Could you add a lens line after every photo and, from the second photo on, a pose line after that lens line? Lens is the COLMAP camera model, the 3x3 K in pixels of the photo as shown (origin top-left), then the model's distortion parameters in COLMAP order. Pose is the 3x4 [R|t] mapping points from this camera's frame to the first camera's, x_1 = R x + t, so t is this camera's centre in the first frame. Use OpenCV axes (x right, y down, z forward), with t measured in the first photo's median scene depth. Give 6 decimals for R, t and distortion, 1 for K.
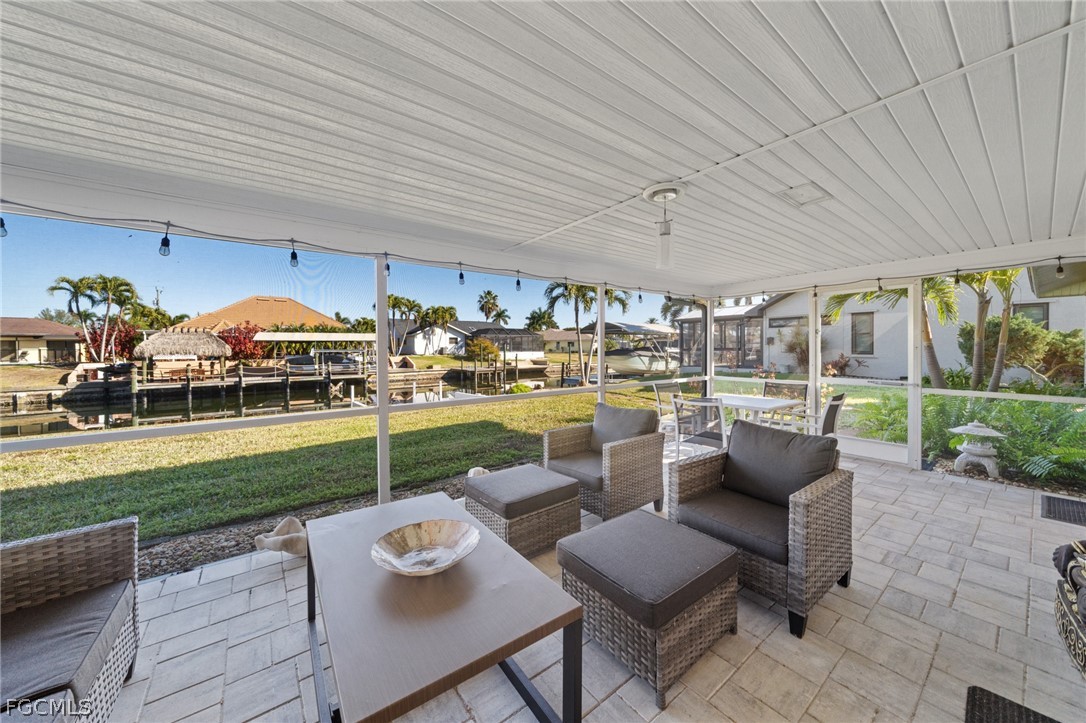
lens RADIAL K [[379.1, 0, 541.4], [0, 379.1, 351.7], [0, 0, 1]] dist [0.000458, 0.000062]
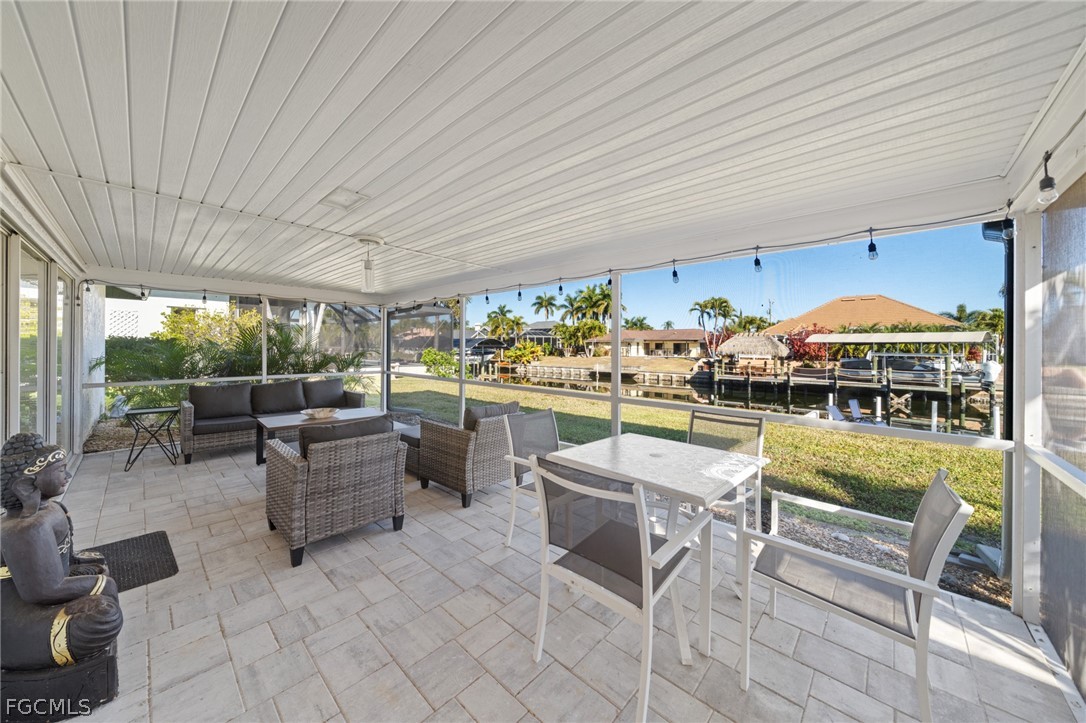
lens RADIAL K [[379.1, 0, 537.1], [0, 379.1, 350.4], [0, 0, 1]] dist [0.000458, 0.000062]
pose [[0.161362, 0.016179, -0.986763, 0.151166], [-0.024291, 0.999628, 0.012417, -0.002618], [0.986596, 0.021966, 0.161695, 0.114374]]
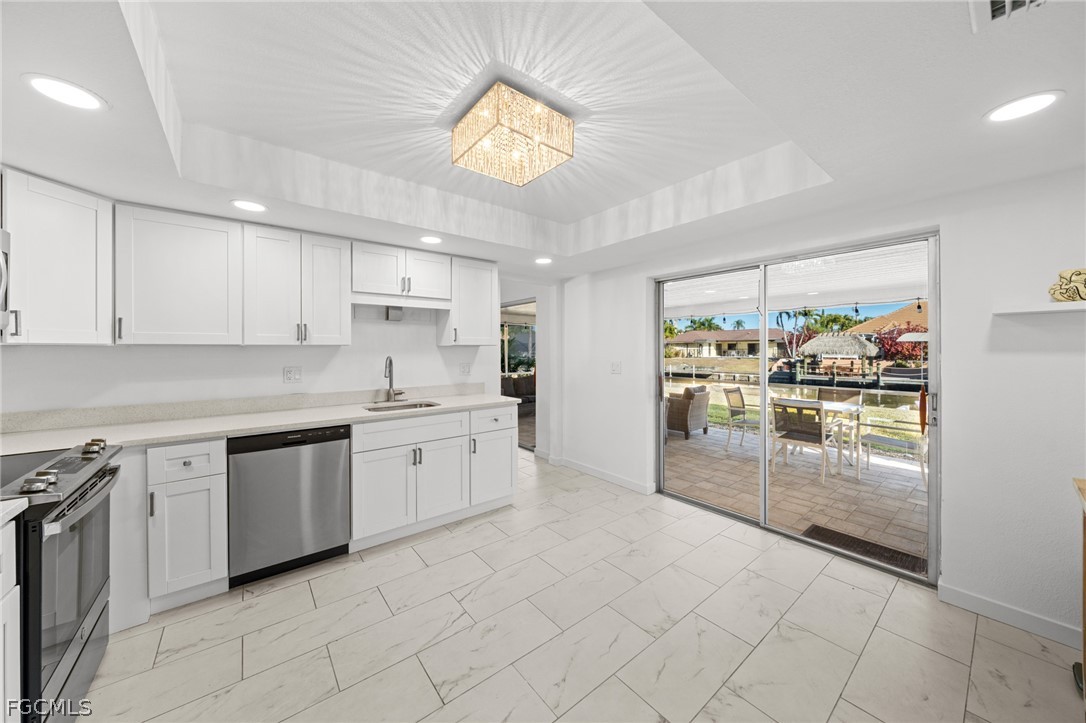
lens RADIAL K [[379.1, 0, 539.3], [0, 379.1, 352.9], [0, 0, 1]] dist [0.000458, 0.000062]
pose [[0.017941, 0.017050, -0.999694, 0.252833], [-0.010709, 0.999801, 0.016860, -0.006097], [0.999782, 0.010404, 0.018120, 0.021785]]
